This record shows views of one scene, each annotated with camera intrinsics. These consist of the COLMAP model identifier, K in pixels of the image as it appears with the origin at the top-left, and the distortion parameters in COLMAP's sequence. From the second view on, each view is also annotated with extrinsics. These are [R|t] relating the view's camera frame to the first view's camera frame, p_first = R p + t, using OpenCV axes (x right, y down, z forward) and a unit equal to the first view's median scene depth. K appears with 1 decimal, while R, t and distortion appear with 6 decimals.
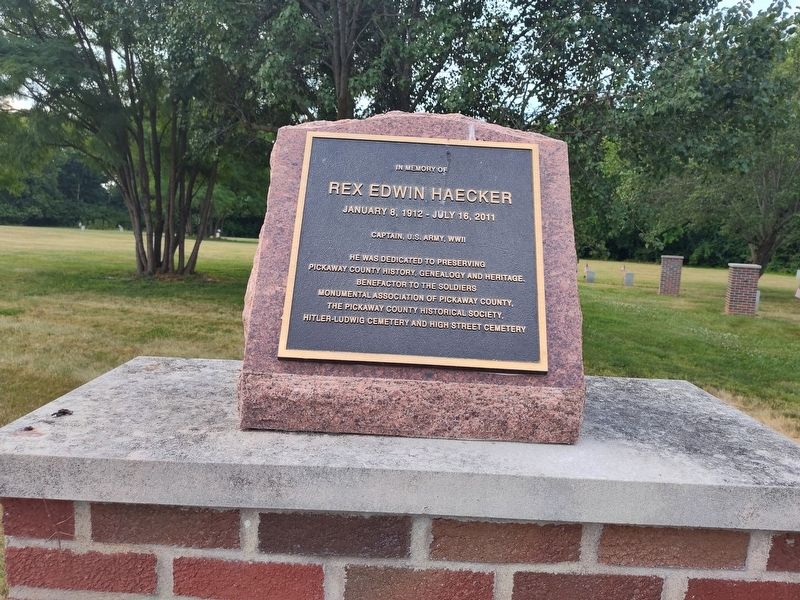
lens RADIAL K [[539.9, 0, 400.0], [0, 539.9, 300.0], [0, 0, 1]] dist [0.068121, -0.162995]
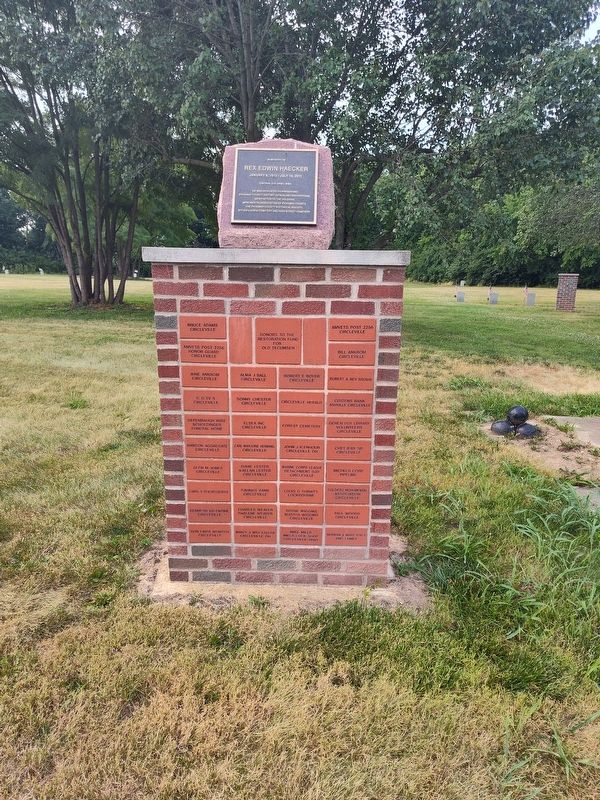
lens RADIAL K [[531.1, 0, 300.0], [0, 531.1, 400.0], [0, 0, 1]] dist [0.024104, -0.072398]
pose [[0.999075, -0.027012, -0.033457, 0.015792], [0.030809, 0.992445, 0.118760, 0.048339], [0.029996, -0.119680, 0.992359, -0.136926]]
